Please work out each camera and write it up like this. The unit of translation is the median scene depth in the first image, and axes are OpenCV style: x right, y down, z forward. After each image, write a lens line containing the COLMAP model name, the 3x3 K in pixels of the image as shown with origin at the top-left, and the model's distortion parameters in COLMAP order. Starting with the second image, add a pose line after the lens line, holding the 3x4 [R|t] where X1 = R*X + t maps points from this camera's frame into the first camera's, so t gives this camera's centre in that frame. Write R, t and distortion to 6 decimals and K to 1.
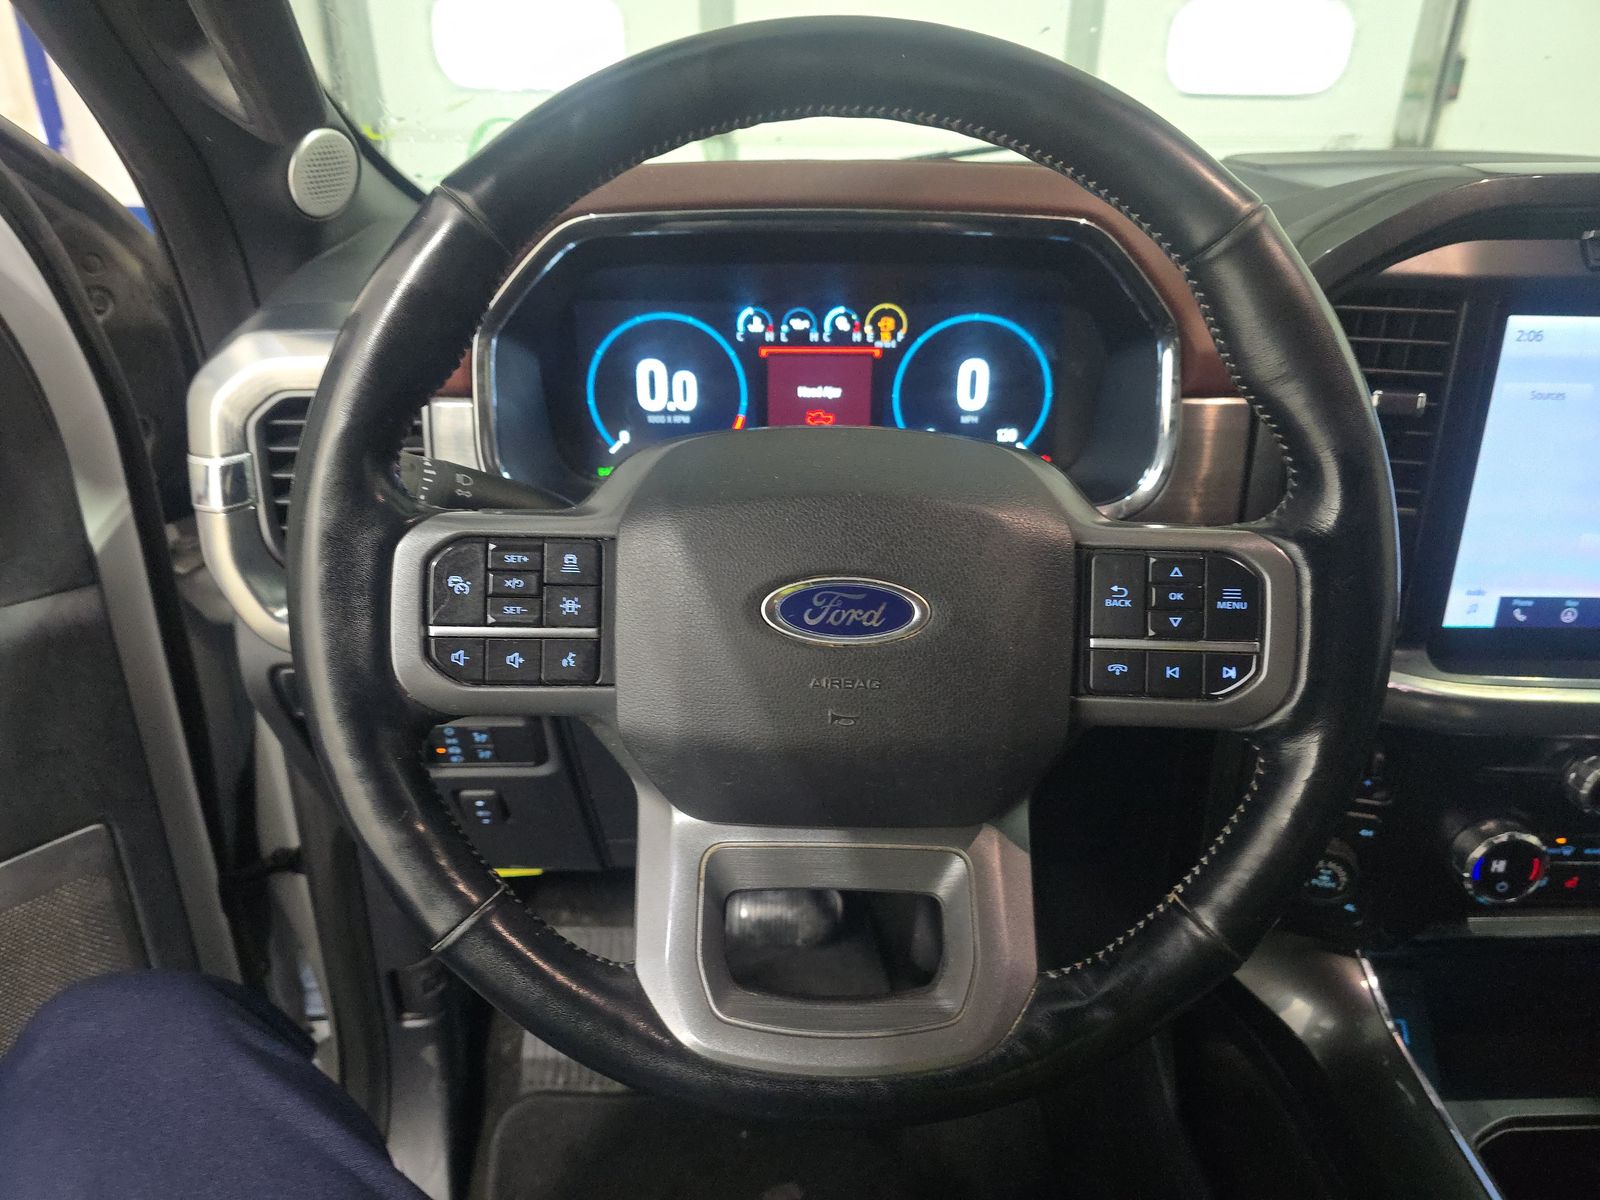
lens RADIAL K [[1111.3, 0, 800.0], [0, 1111.3, 600.0], [0, 0, 1]] dist [0.004765, 0.000790]
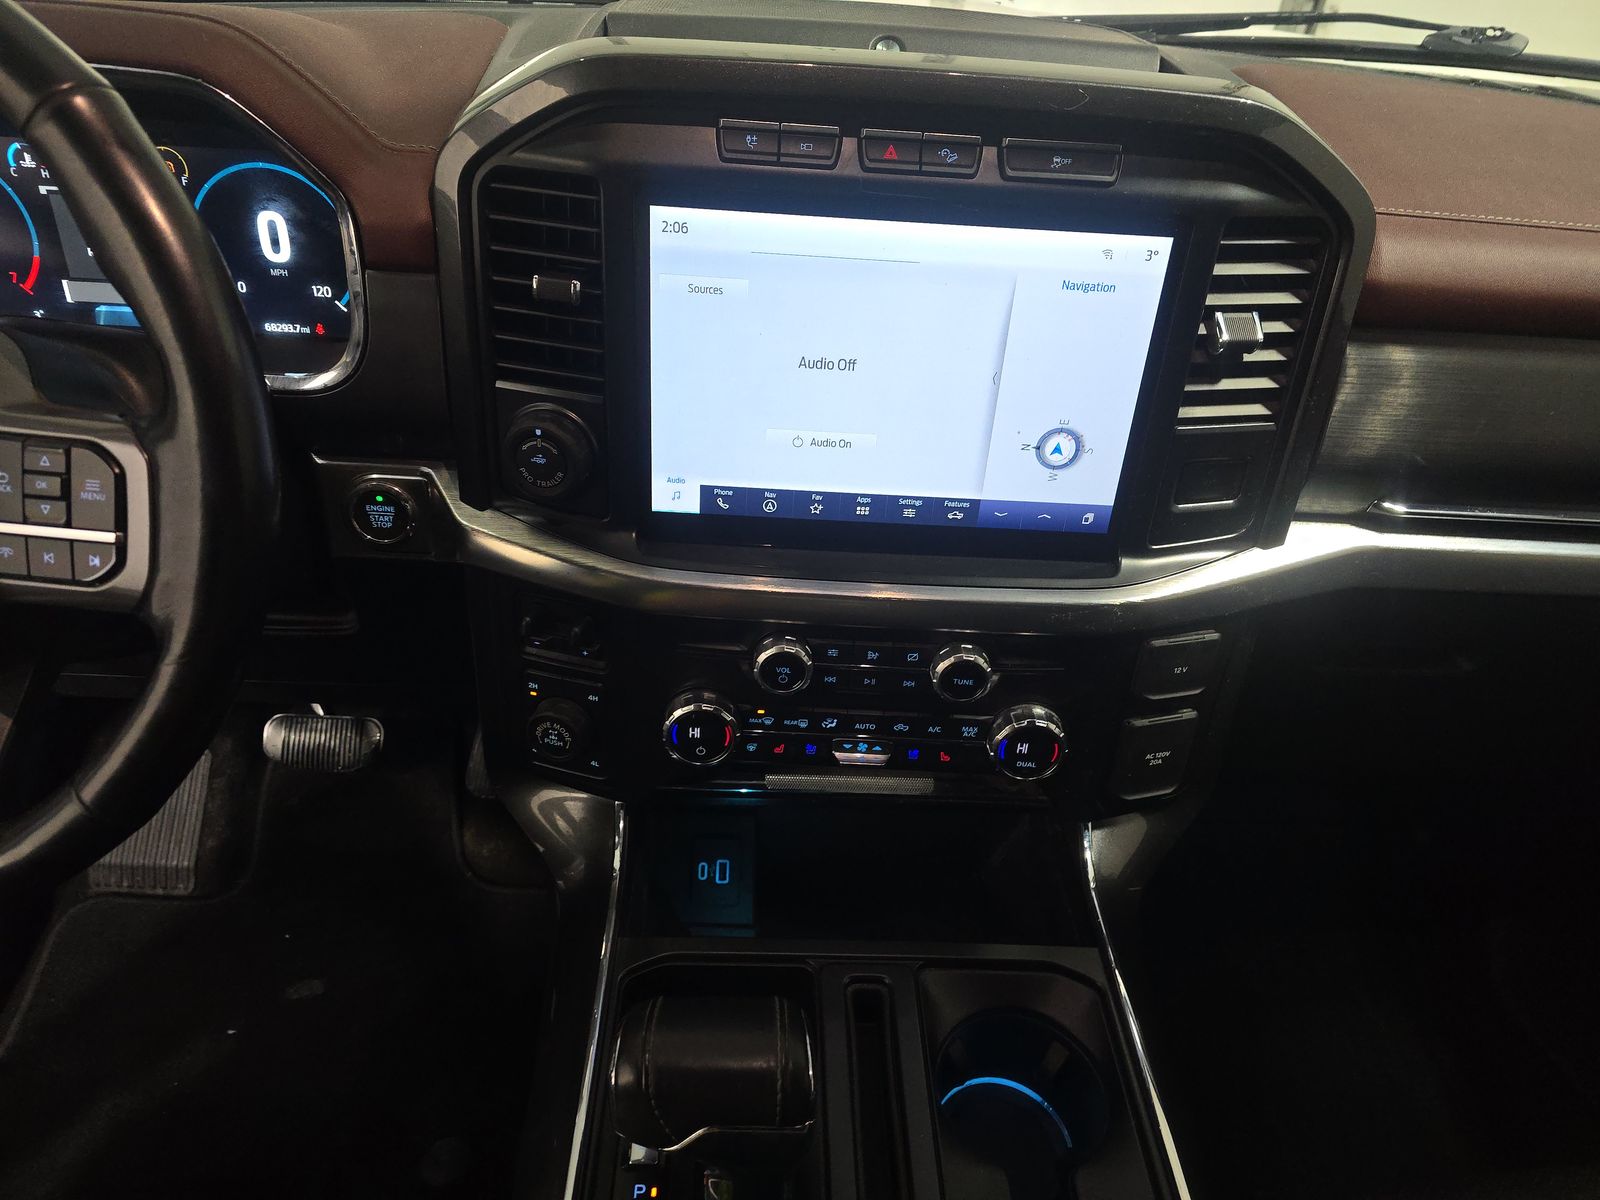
lens RADIAL K [[1098.5, 0, 800.0], [0, 1098.5, 600.0], [0, 0, 1]] dist [0.079446, -0.073133]
pose [[0.998837, 0.043277, 0.021251, 0.702329], [-0.046159, 0.985659, 0.162315, -0.068172], [-0.013922, -0.163107, 0.986510, -0.034802]]
